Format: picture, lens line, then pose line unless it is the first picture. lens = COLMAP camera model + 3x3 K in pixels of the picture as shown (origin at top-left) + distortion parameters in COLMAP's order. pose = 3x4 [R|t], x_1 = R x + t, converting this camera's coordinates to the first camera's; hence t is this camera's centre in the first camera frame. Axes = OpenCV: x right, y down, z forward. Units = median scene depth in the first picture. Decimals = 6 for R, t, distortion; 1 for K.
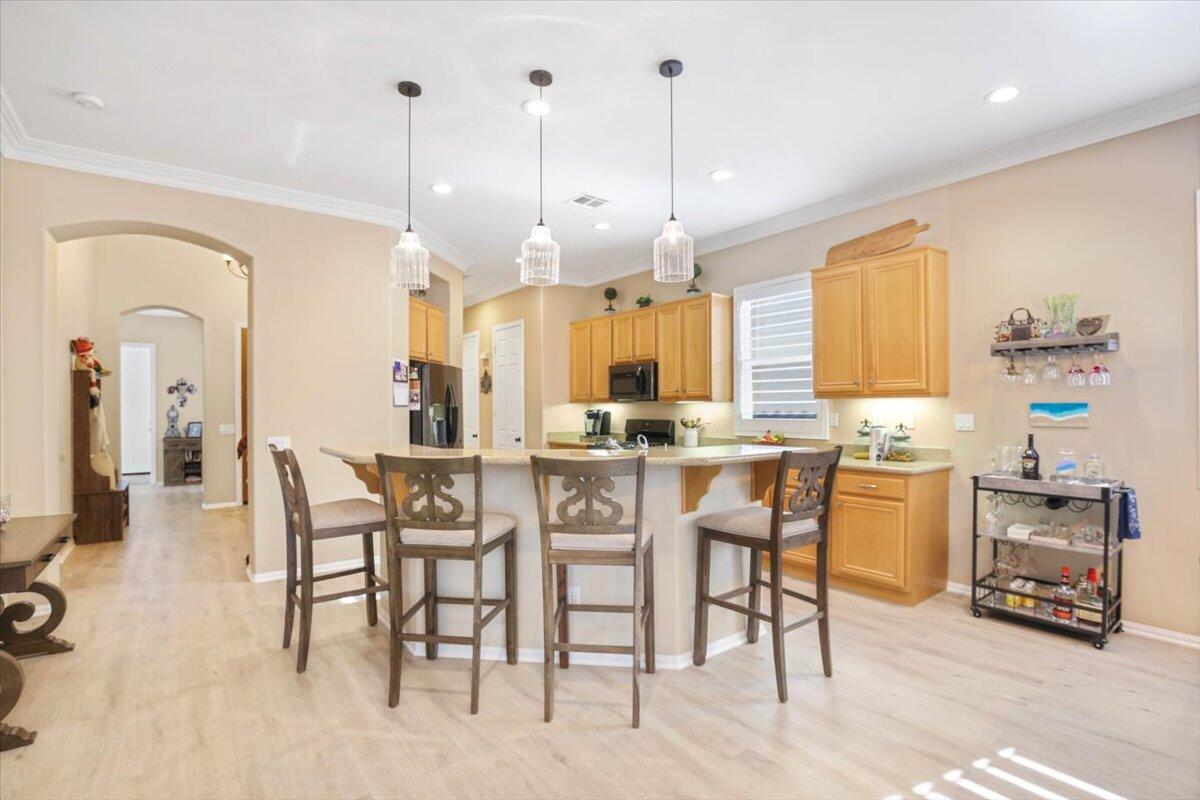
lens RADIAL K [[564.0, 0, 615.1], [0, 564.0, 411.2], [0, 0, 1]] dist [-0.024211, -0.000206]
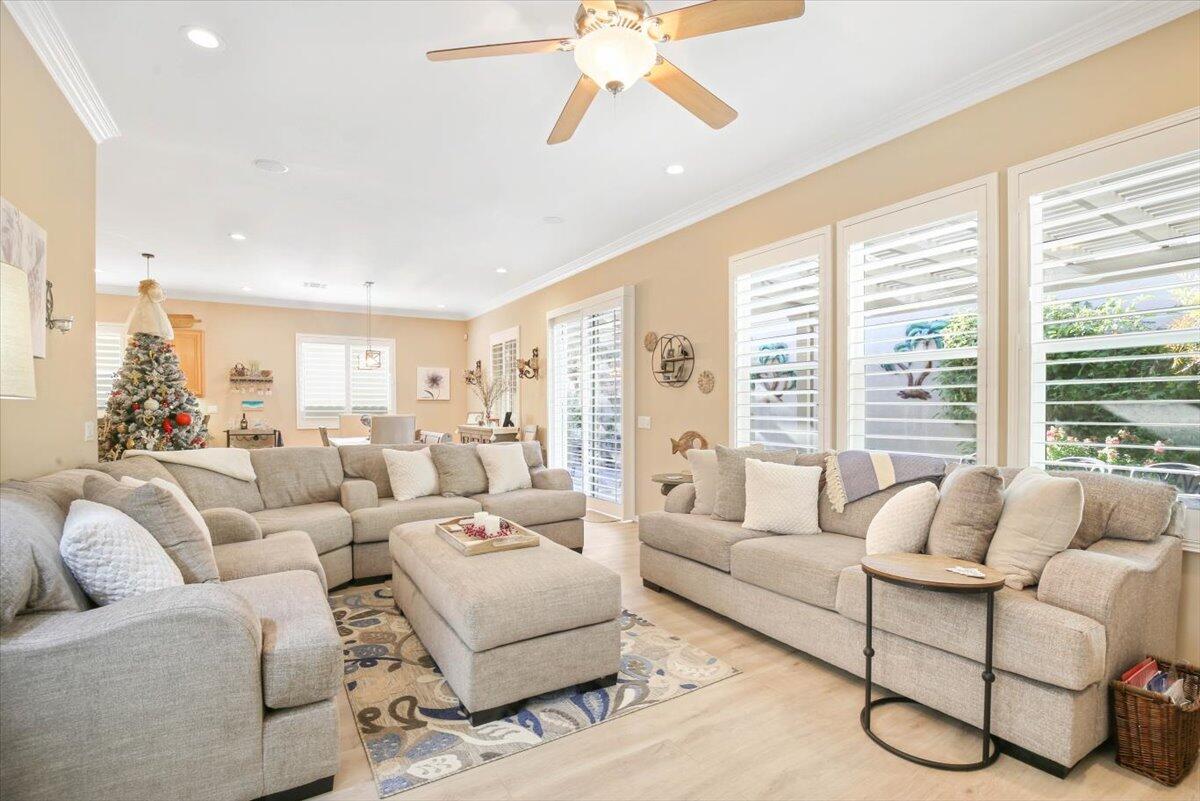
lens RADIAL K [[564.0, 0, 615.1], [0, 564.0, 411.7], [0, 0, 1]] dist [-0.024211, -0.000206]
pose [[0.113778, 0.001108, 0.993506, -1.422639], [0.008592, 0.999961, -0.002099, 0.048325], [-0.993469, 0.008775, 0.113764, -0.872854]]
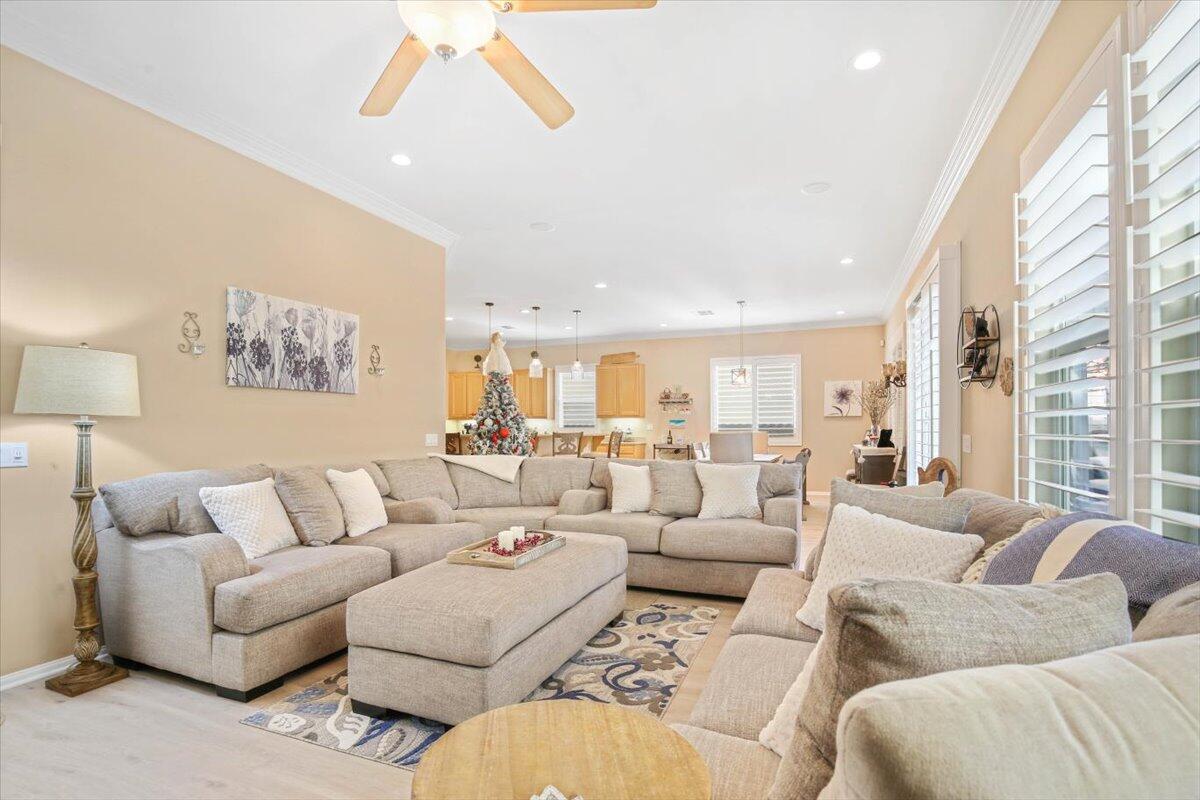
lens RADIAL K [[568.3, 0, 602.1], [0, 568.3, 427.3], [0, 0, 1]] dist [-0.025459, -0.000259]
pose [[0.866998, 0.006424, 0.498271, -0.977020], [0.000061, 0.999916, -0.012997, 0.057485], [-0.498312, 0.011299, 0.866924, -1.314321]]
